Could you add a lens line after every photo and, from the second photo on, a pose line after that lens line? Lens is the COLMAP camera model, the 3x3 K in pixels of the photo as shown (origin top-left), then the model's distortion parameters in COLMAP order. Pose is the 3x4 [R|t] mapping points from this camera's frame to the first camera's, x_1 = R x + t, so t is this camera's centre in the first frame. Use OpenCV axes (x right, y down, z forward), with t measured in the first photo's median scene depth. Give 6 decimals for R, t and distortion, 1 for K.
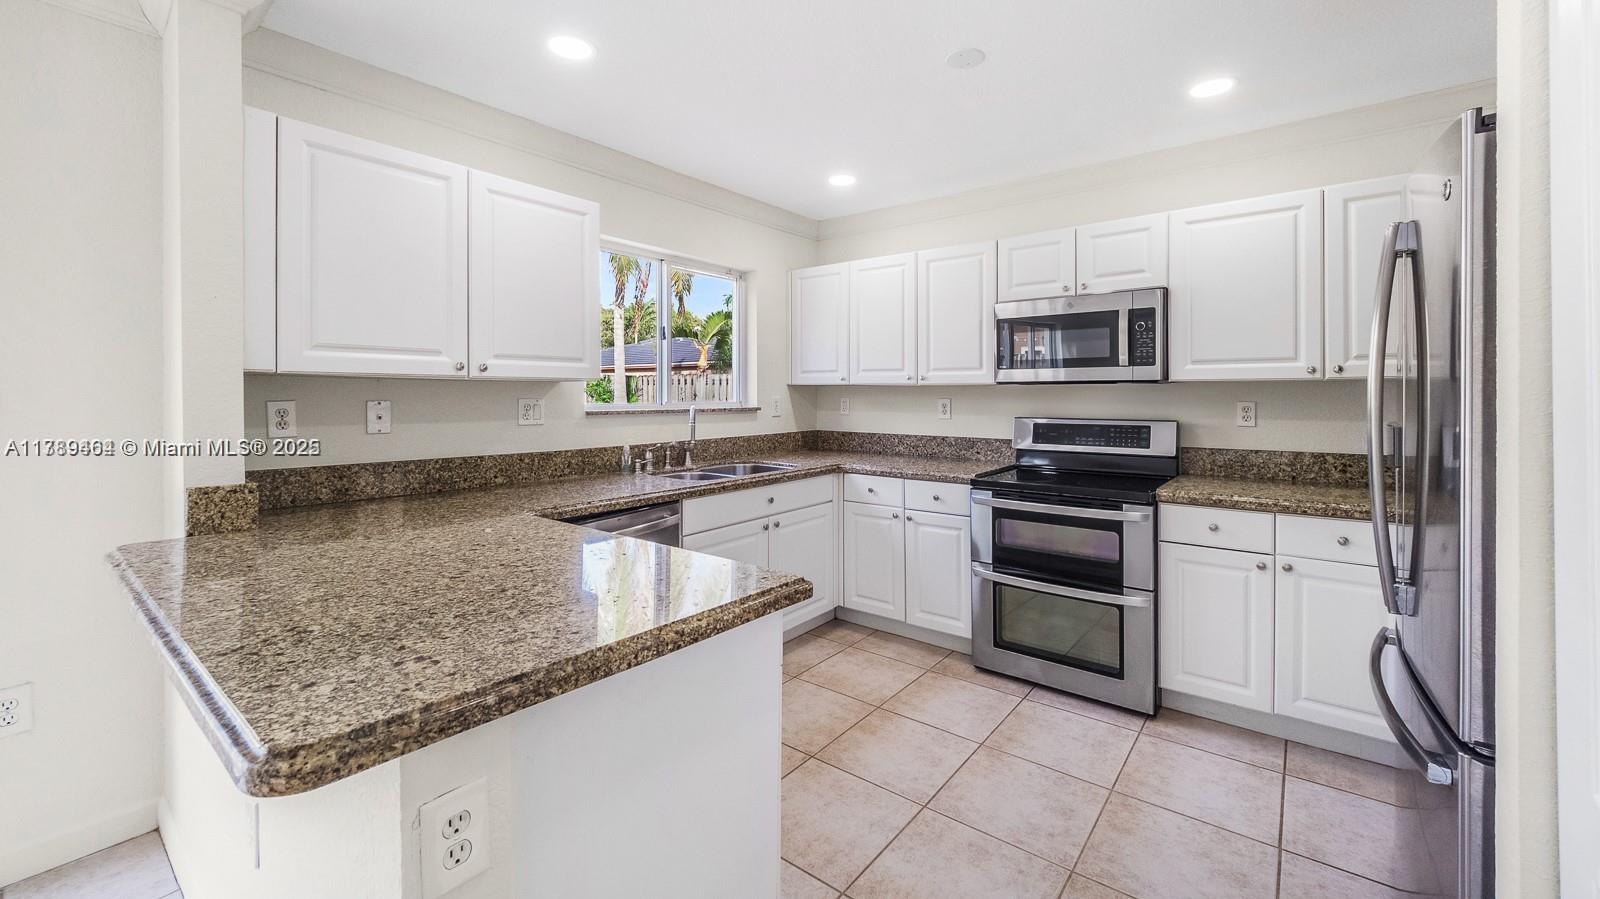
lens RADIAL K [[629.0, 0, 811.3], [0, 629.0, 395.2], [0, 0, 1]] dist [0.000695, -0.000270]
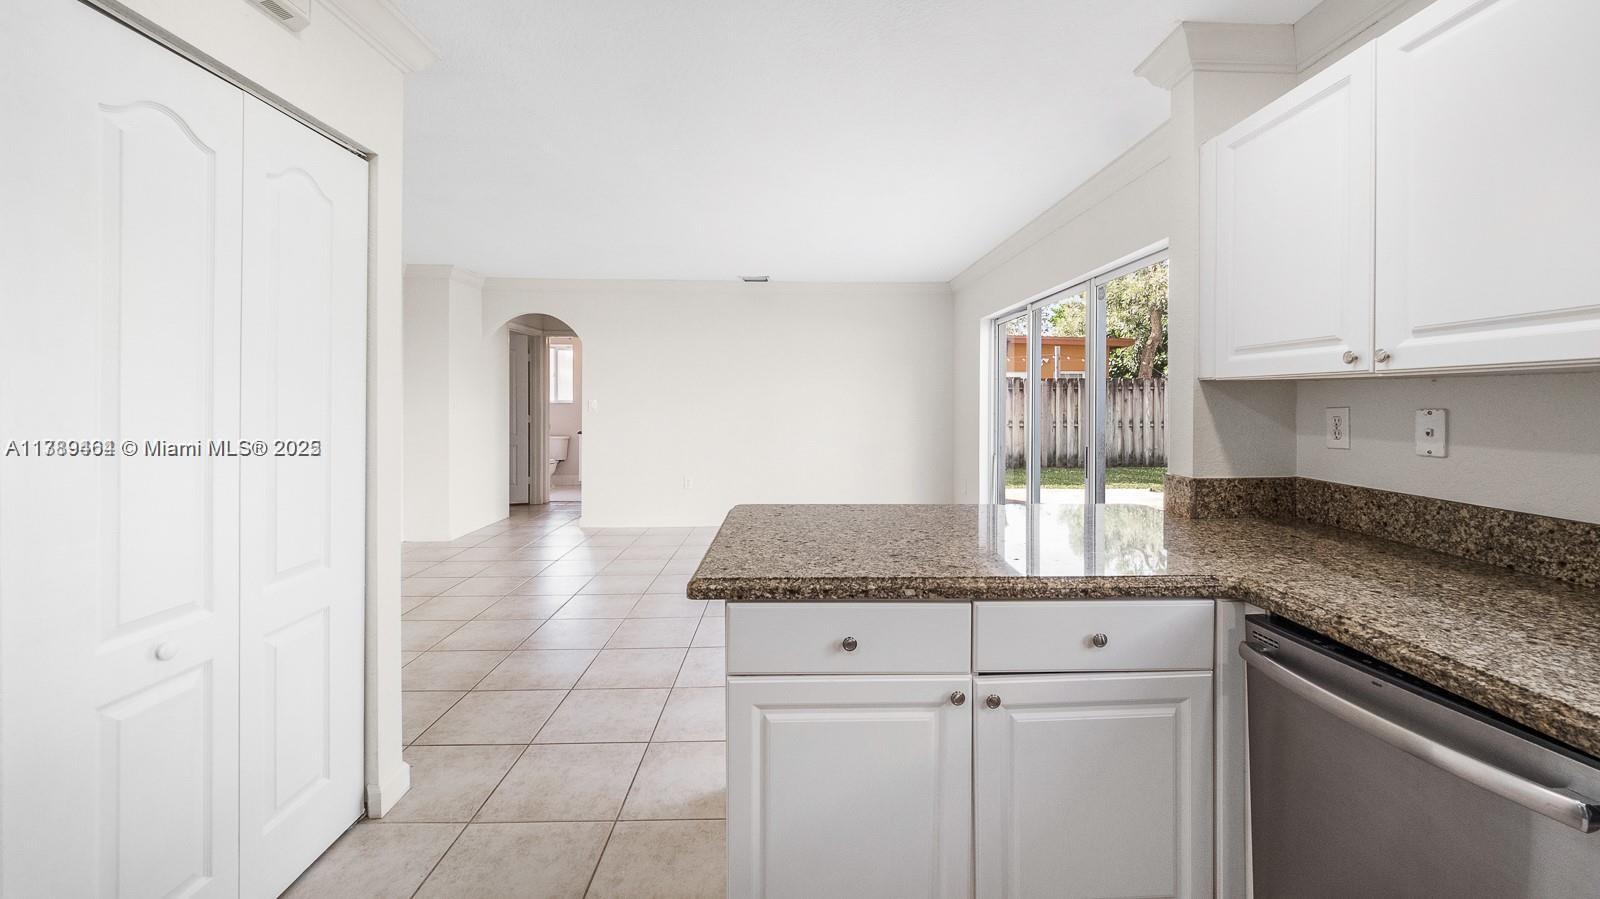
lens RADIAL K [[642.5, 0, 820.4], [0, 642.5, 398.0], [0, 0, 1]] dist [-0.000323, -0.000253]
pose [[-0.759688, -0.002798, -0.650281, 0.236112], [-0.001215, 0.999995, -0.002883, -0.000345], [0.650286, -0.001400, -0.759688, 0.915136]]
